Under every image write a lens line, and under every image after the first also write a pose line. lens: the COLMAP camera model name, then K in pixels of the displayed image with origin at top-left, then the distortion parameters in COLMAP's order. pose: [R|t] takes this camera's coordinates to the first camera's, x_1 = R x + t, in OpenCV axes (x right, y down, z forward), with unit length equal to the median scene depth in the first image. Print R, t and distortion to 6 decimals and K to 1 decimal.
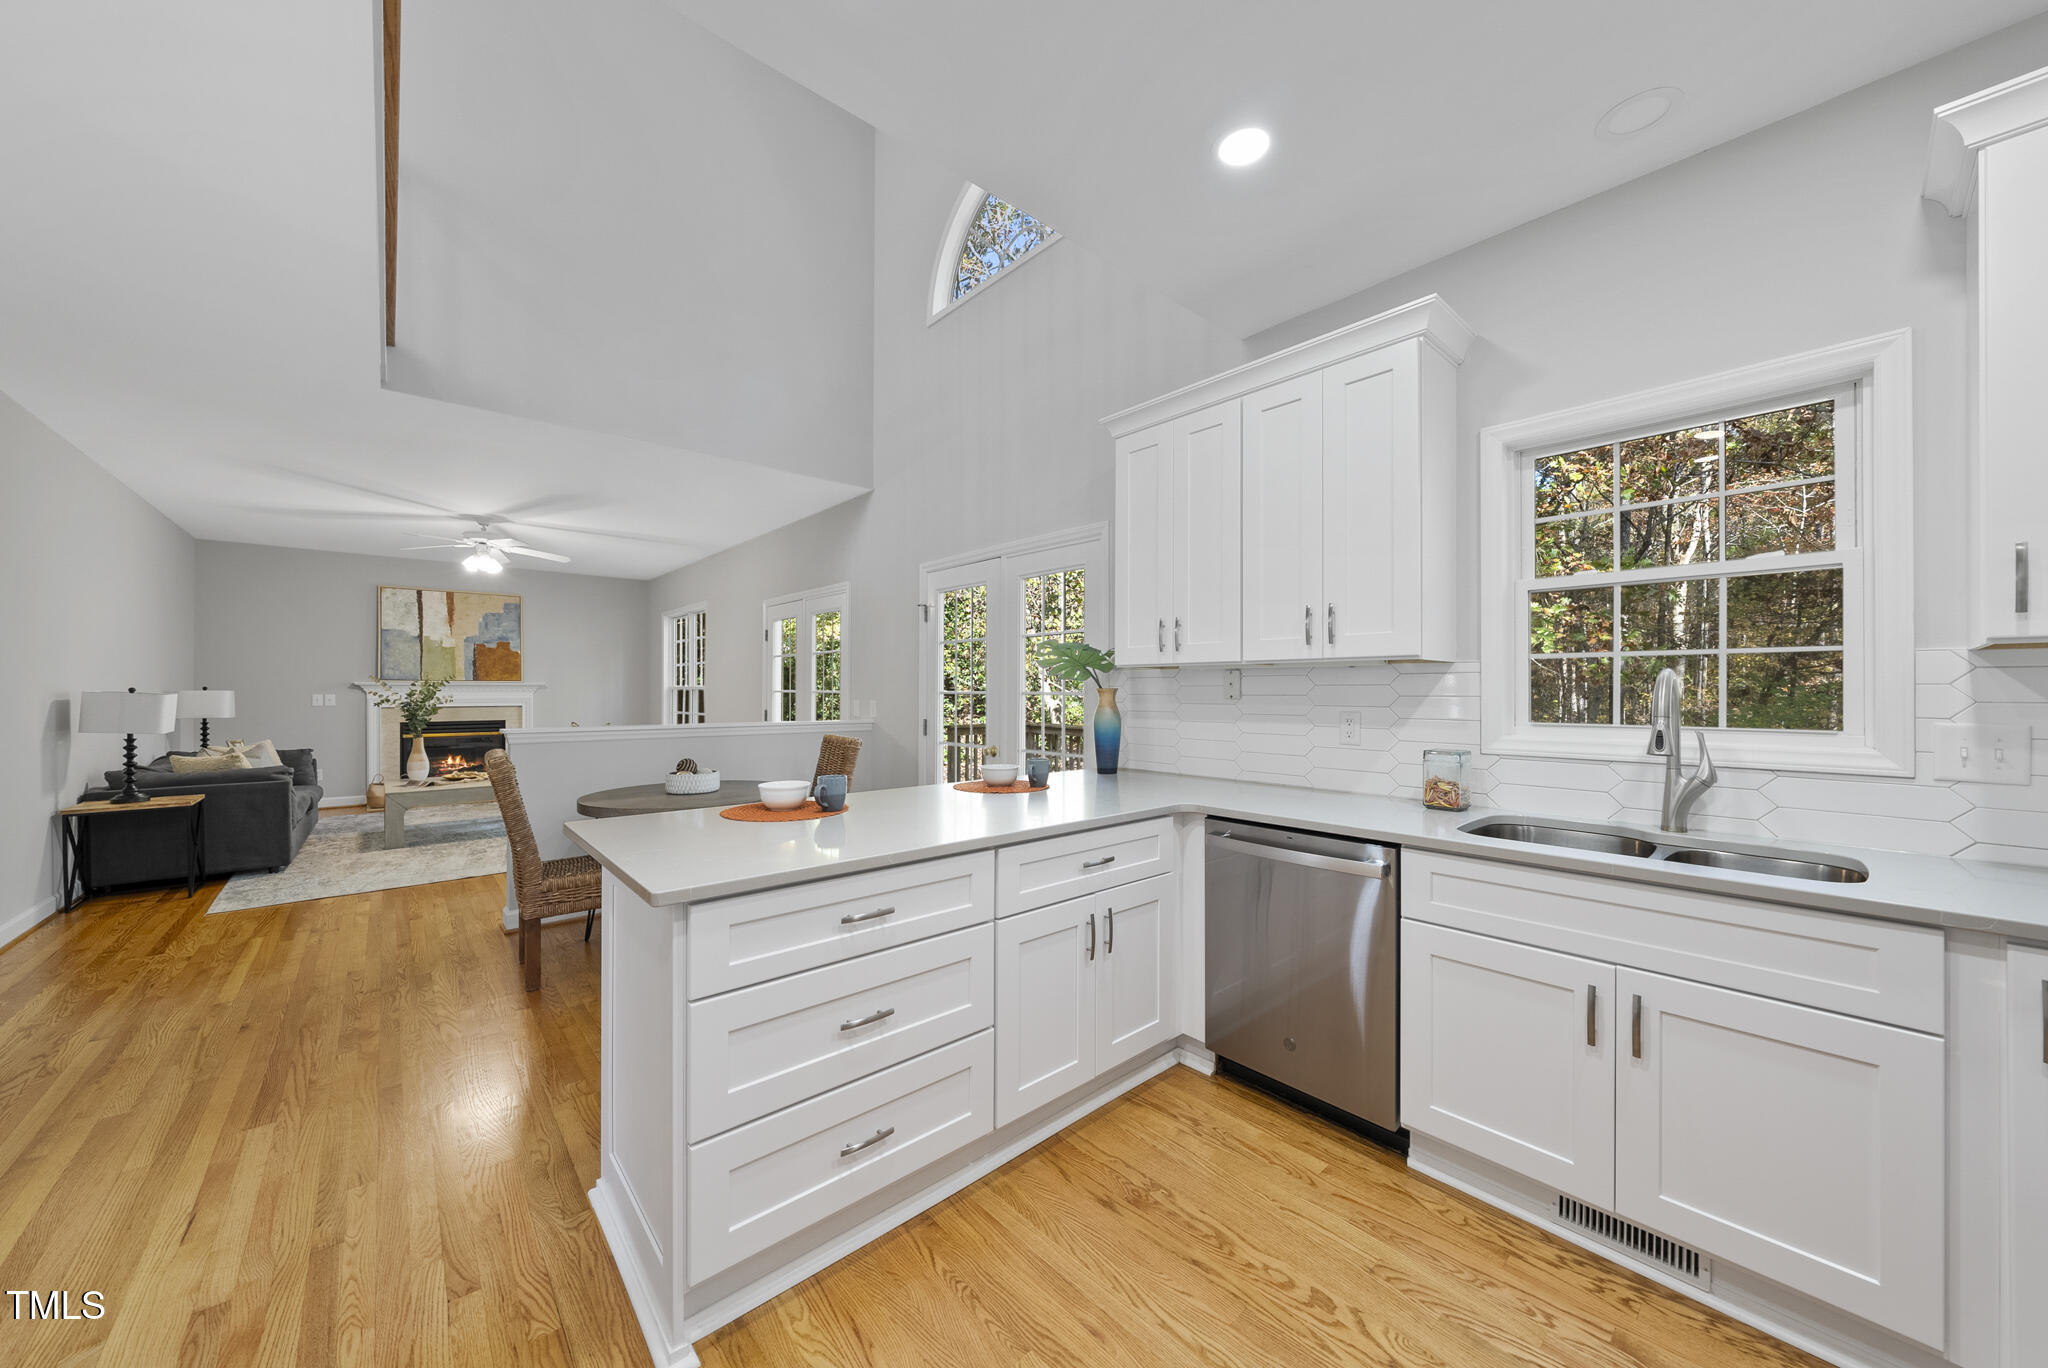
lens RADIAL K [[718.8, 0, 1024.0], [0, 718.8, 684.0], [0, 0, 1]] dist [-0.001326, -0.000232]
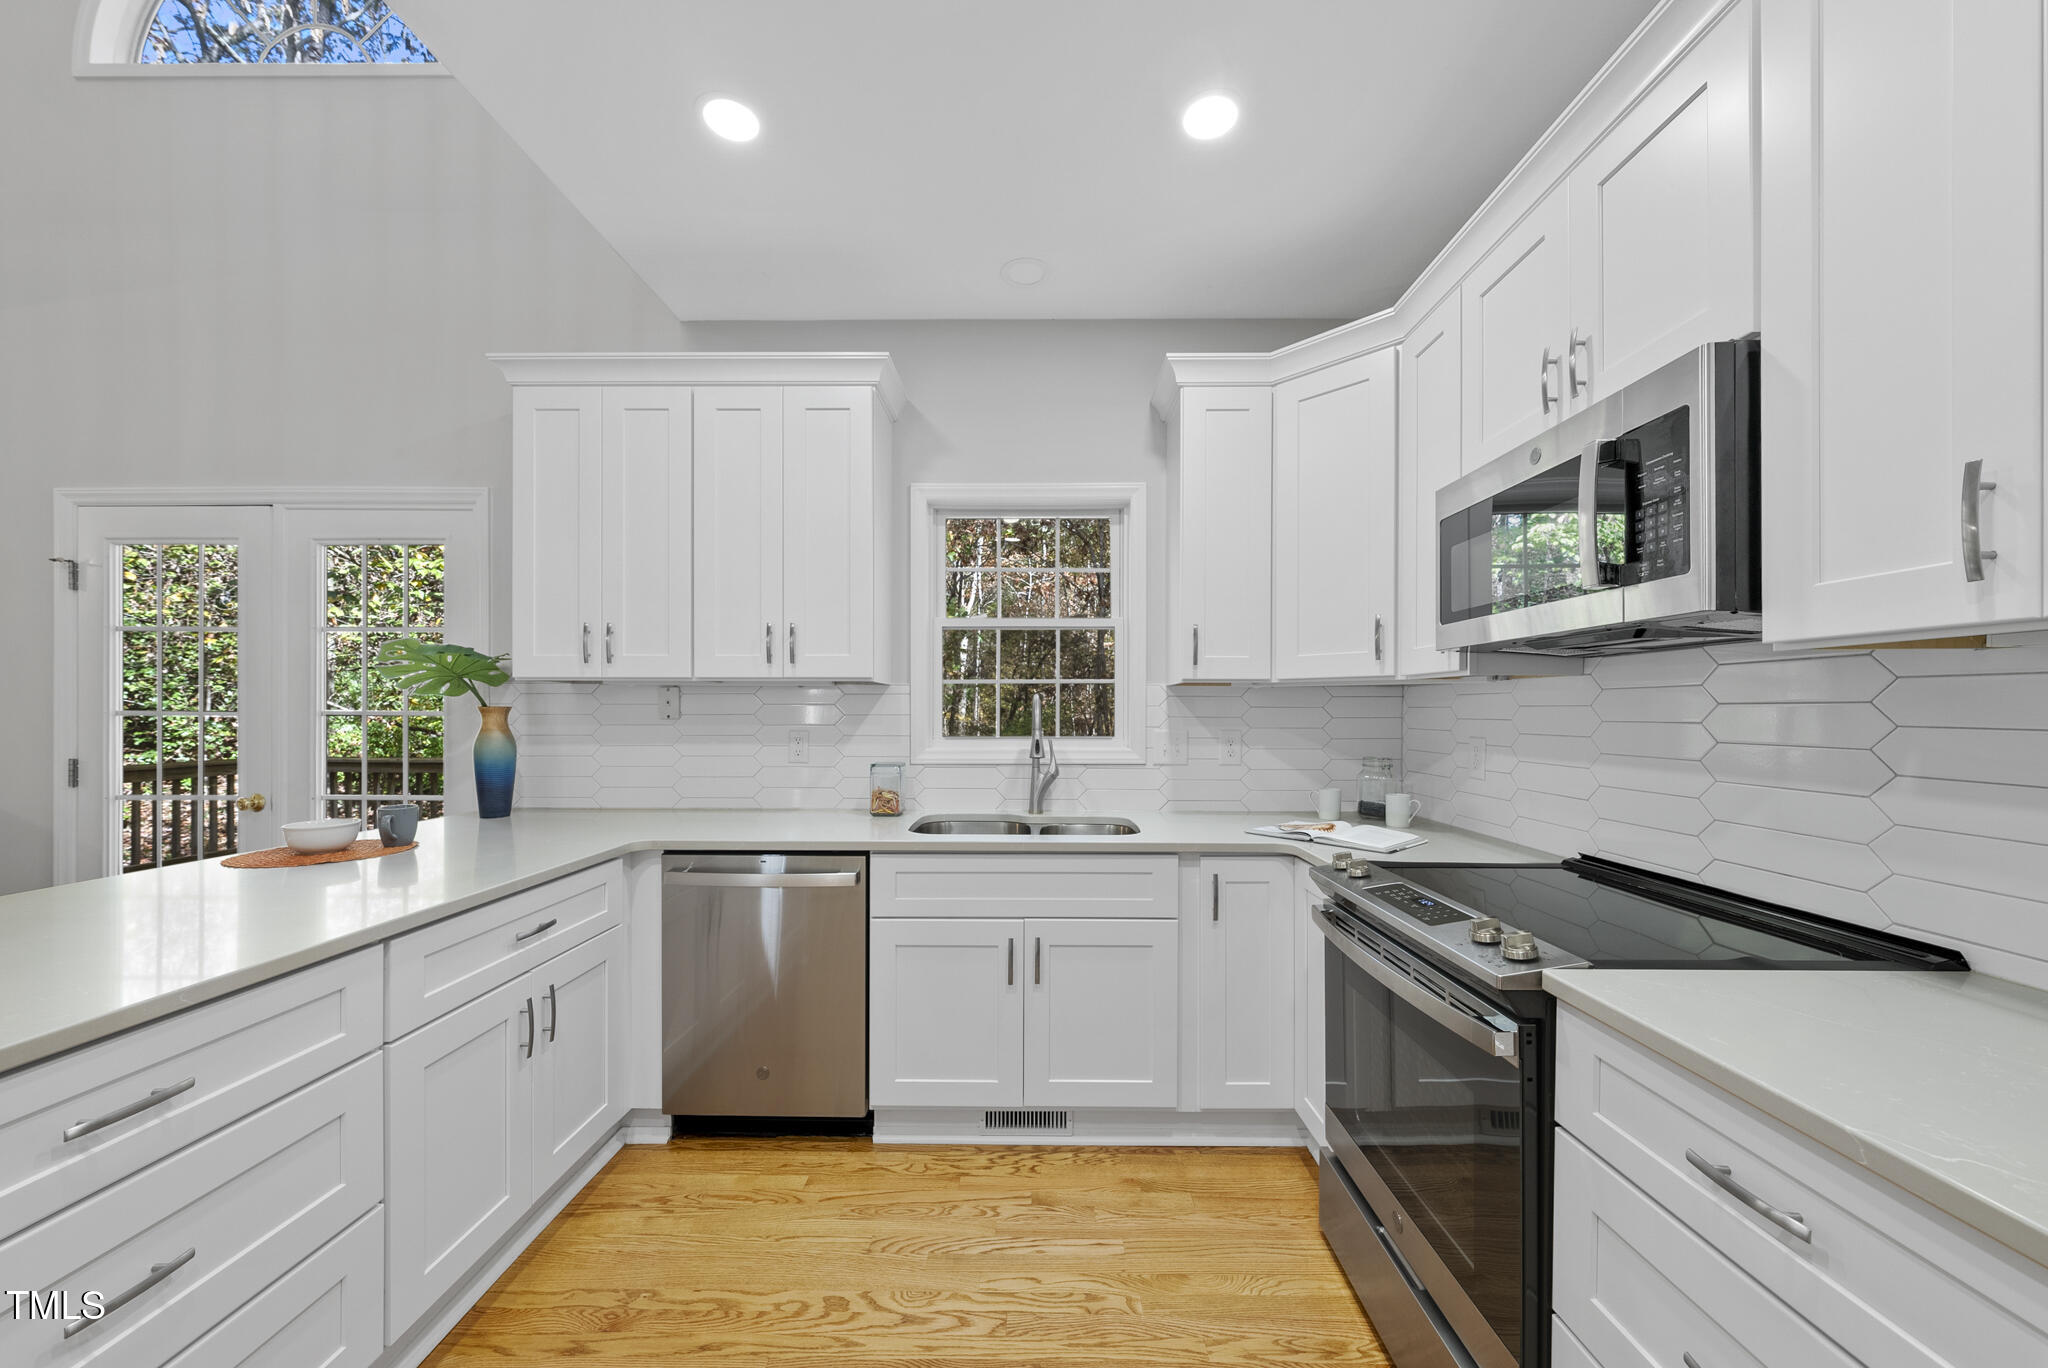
lens RADIAL K [[737.7, 0, 1028.1], [0, 737.7, 710.3], [0, 0, 1]] dist [0.000094, -0.000144]
pose [[0.672504, -0.000646, 0.740093, -0.131086], [-0.007595, 0.999941, 0.007774, -0.001021], [-0.740054, -0.010849, 0.672460, 0.068561]]
